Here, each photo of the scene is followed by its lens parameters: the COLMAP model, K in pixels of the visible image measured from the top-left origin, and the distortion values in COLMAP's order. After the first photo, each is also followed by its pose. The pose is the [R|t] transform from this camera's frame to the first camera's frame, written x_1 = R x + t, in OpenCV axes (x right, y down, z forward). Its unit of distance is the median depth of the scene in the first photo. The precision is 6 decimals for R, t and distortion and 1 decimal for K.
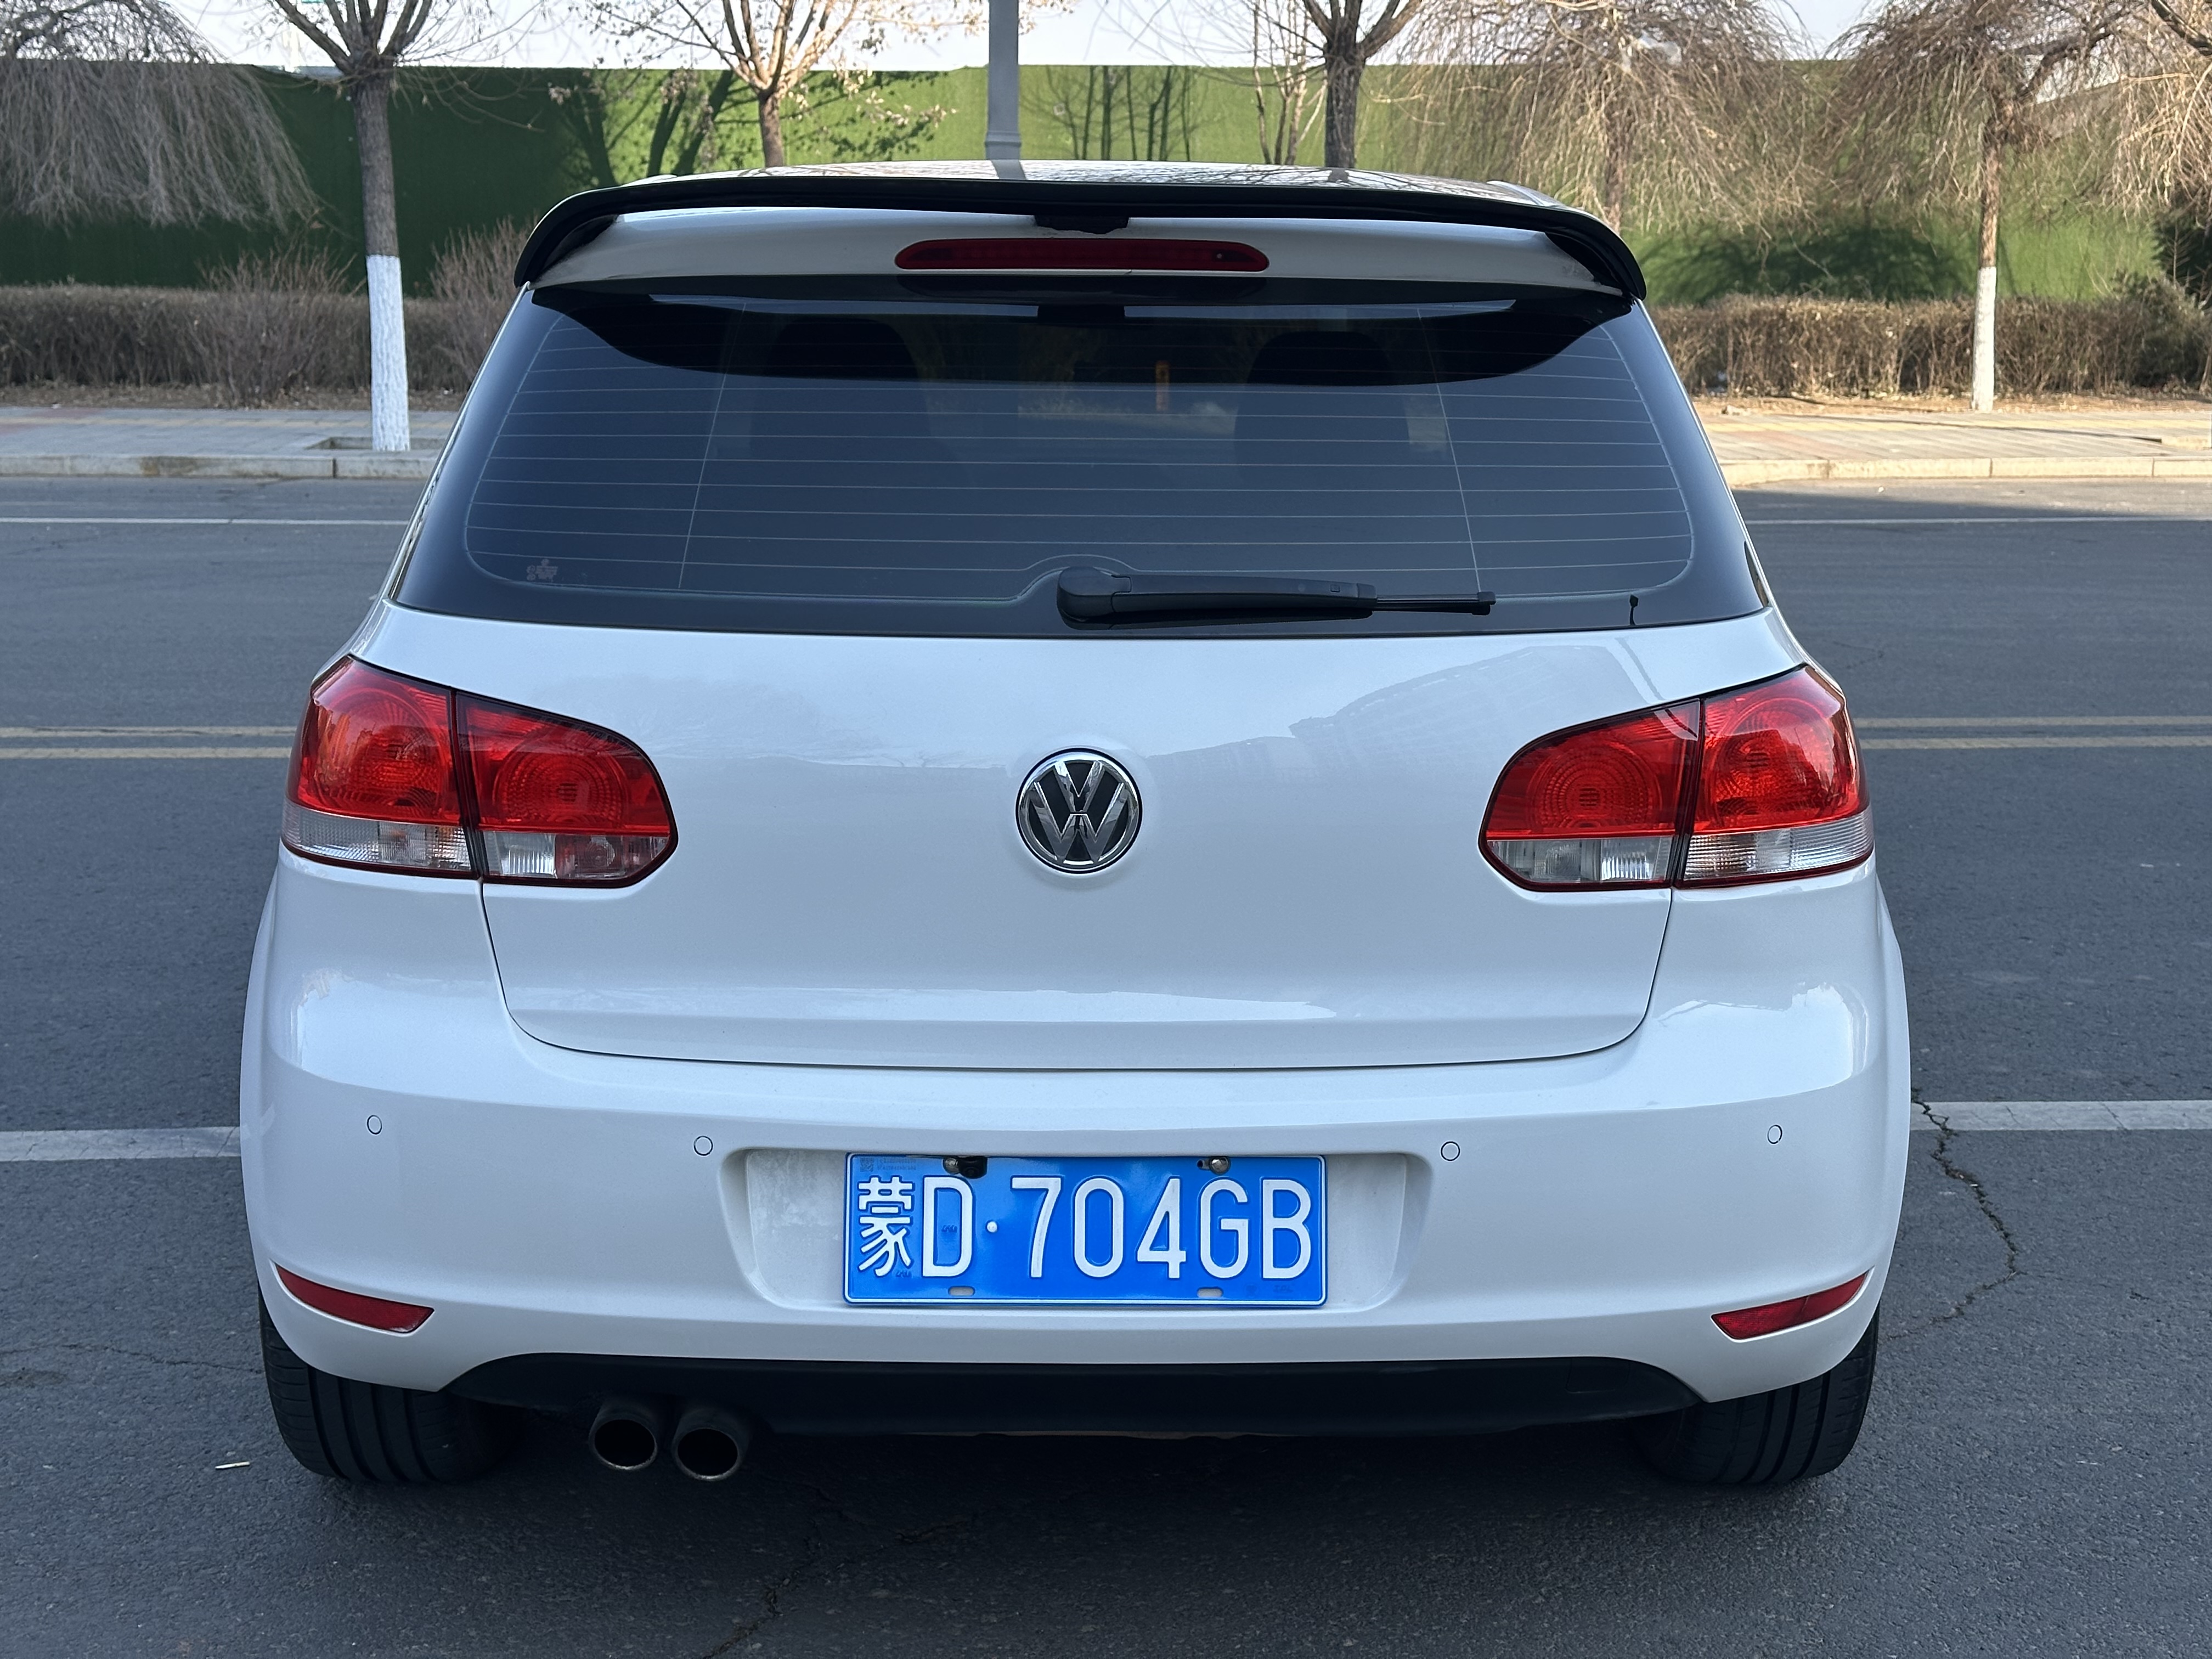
lens RADIAL K [[3039.7, 0, 1100.3], [0, 3039.7, 832.1], [0, 0, 1]] dist [0.152532, 0.000000]
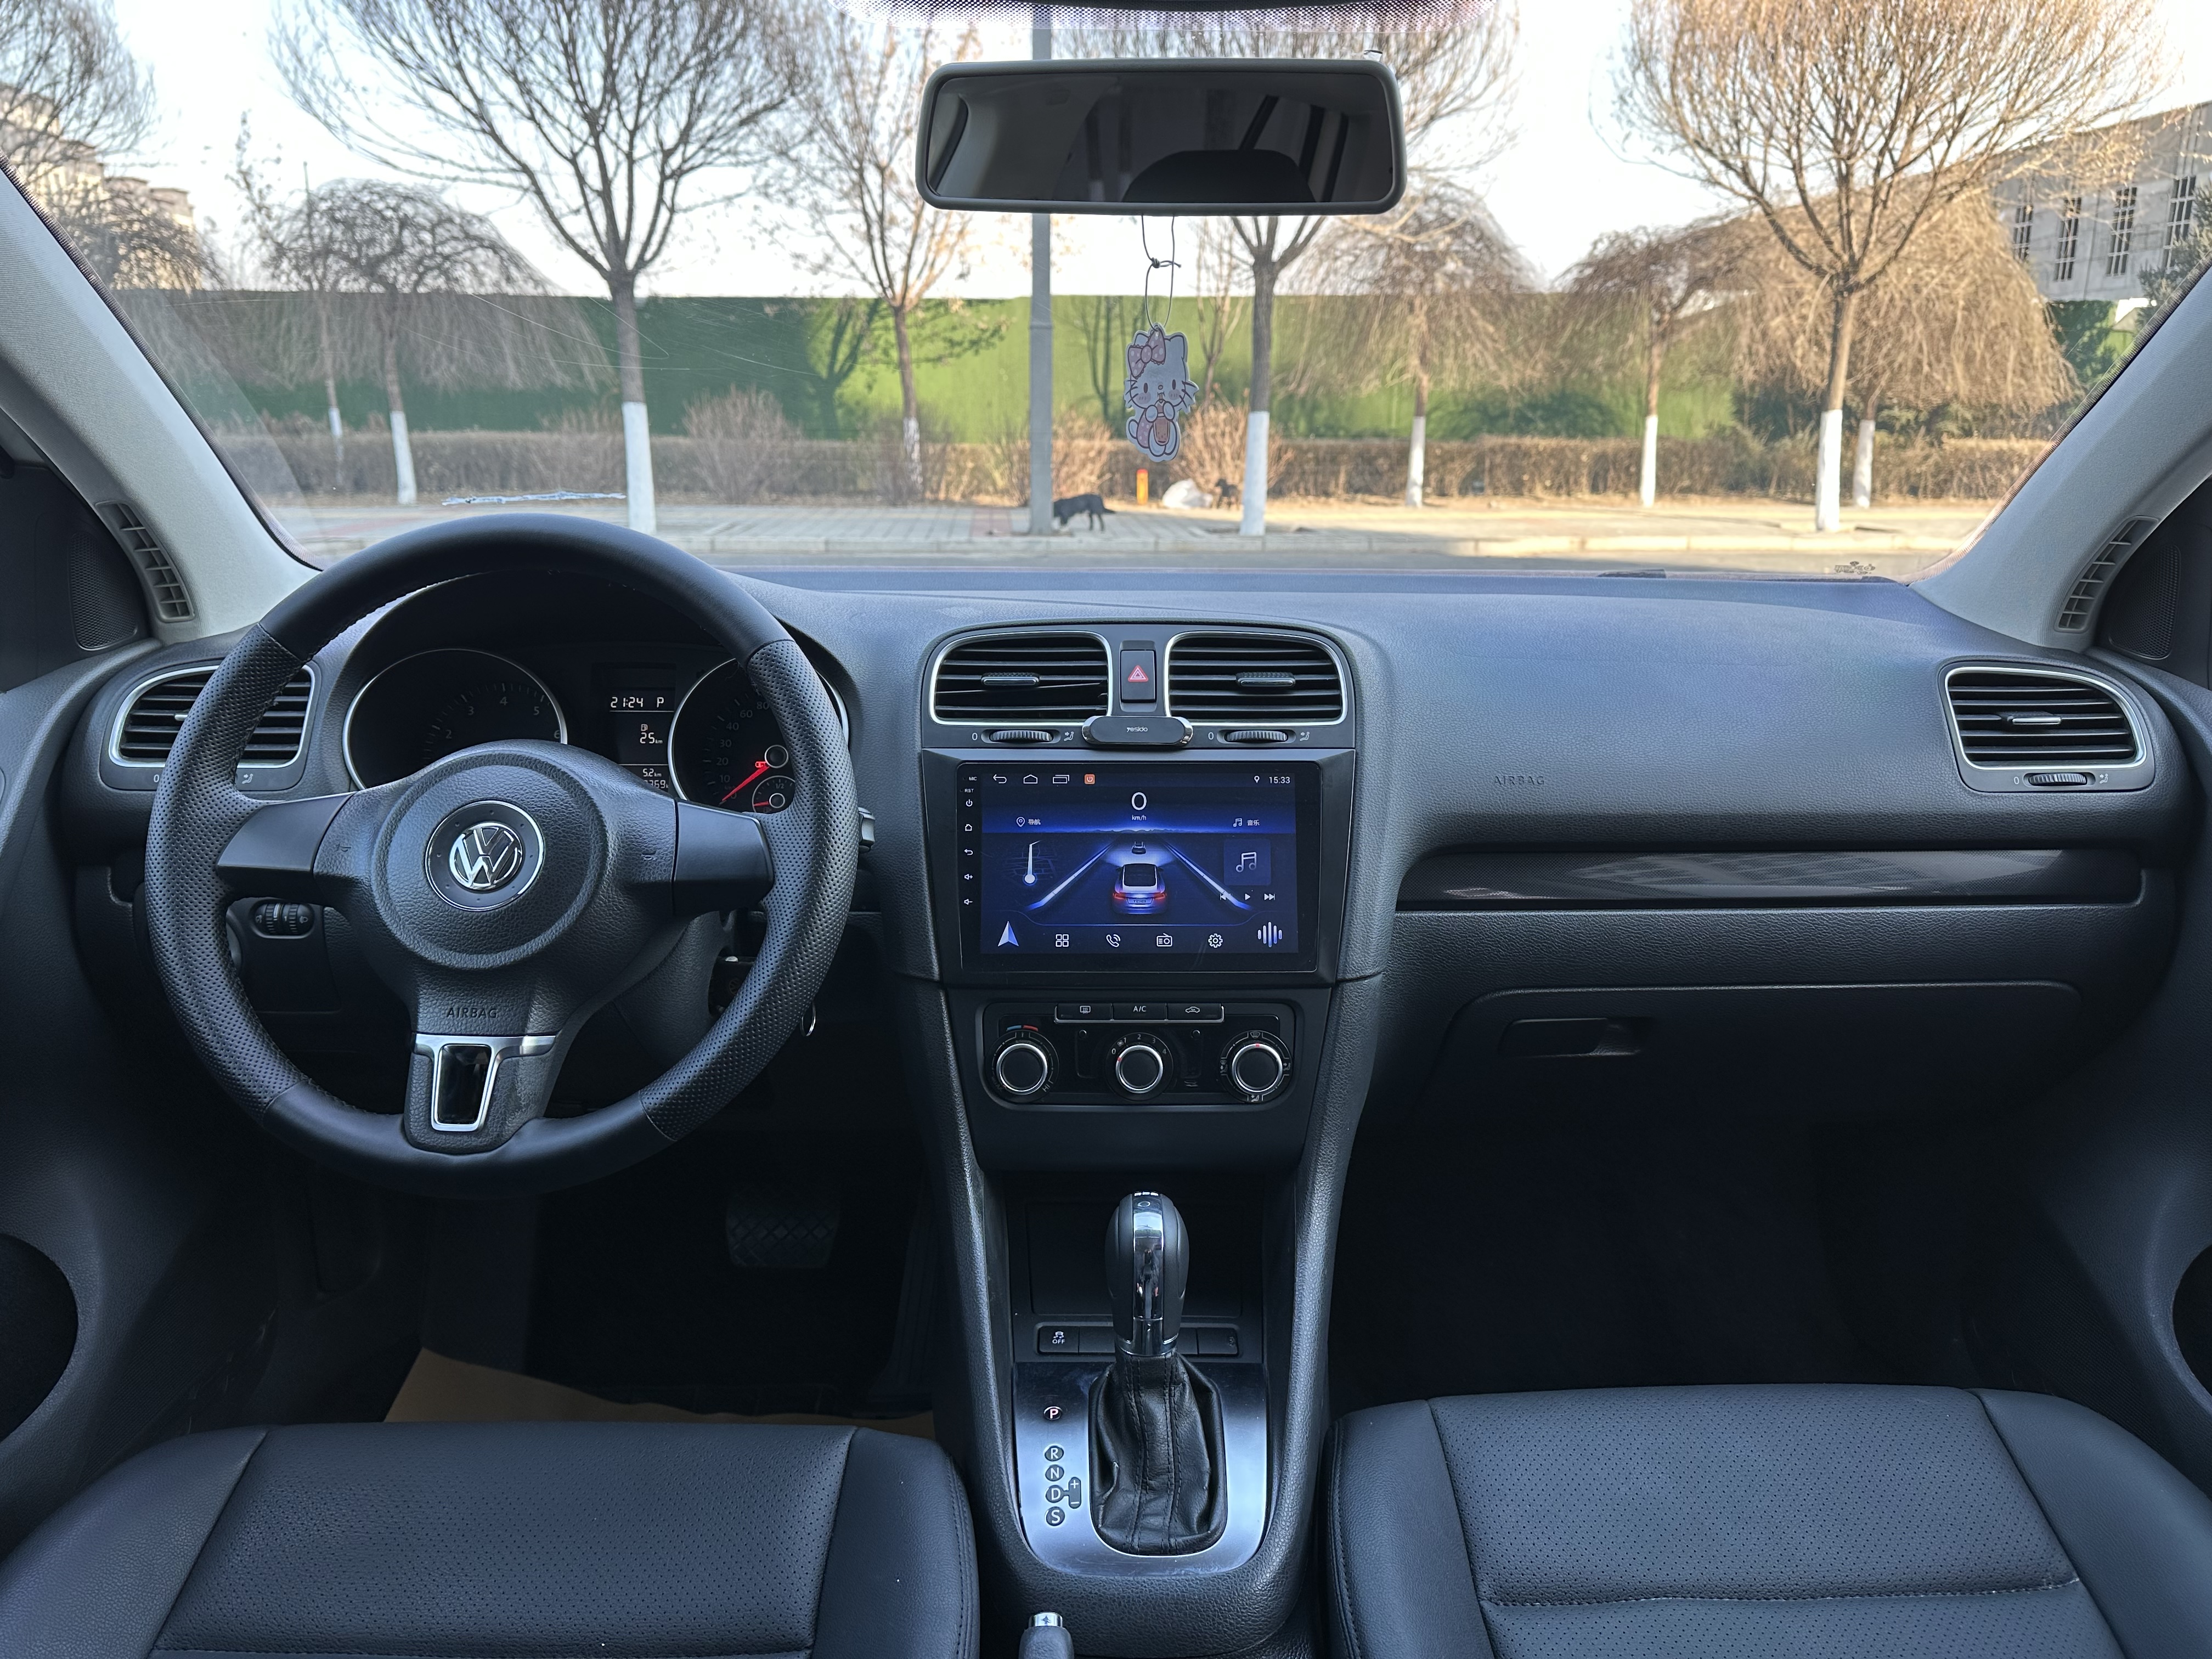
lens RADIAL K [[1555.8, 0, 1116.5], [0, 1555.8, 822.0], [0, 0, 1]] dist [0.034061, 0.001458]
pose [[0.999952, -0.003909, 0.009013, -0.001991], [0.003325, 0.997951, 0.063903, -0.021740], [-0.009245, -0.063870, 0.997915, 0.156633]]
